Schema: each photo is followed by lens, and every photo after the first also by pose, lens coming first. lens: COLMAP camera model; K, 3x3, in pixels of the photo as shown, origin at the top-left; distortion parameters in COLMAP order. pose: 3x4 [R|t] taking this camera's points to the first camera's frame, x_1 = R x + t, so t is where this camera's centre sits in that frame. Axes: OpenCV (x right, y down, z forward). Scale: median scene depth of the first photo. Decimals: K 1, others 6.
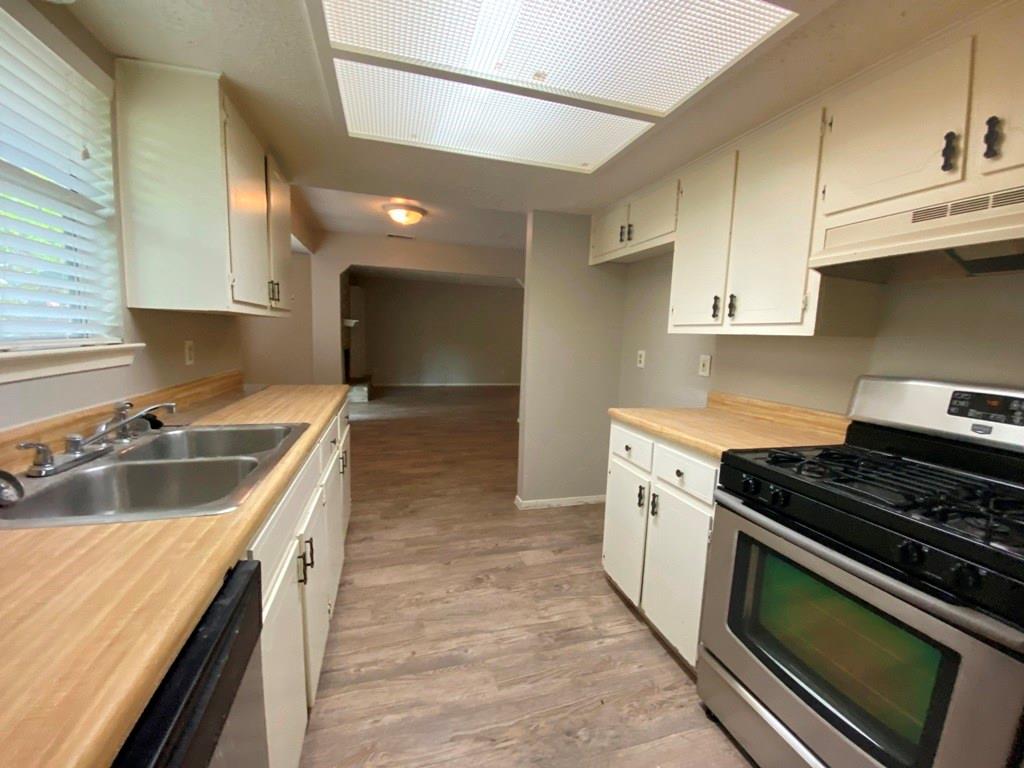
lens RADIAL K [[412.6, 0, 510.5], [0, 412.6, 385.9], [0, 0, 1]] dist [0.043713, -0.036435]
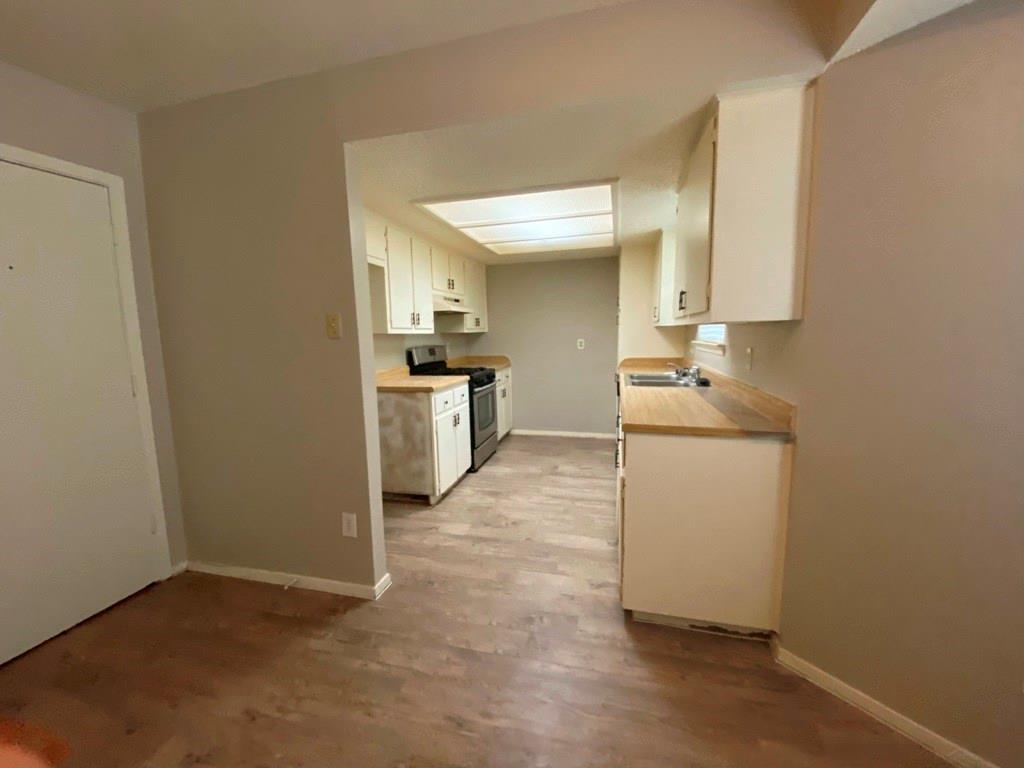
lens RADIAL K [[412.6, 0, 510.5], [0, 412.6, 385.9], [0, 0, 1]] dist [0.043713, -0.036435]
pose [[-0.859898, -0.084571, 0.503412, -0.709355], [0.050814, 0.967101, 0.249266, -0.291336], [-0.507931, 0.239924, -0.827311, 2.046596]]
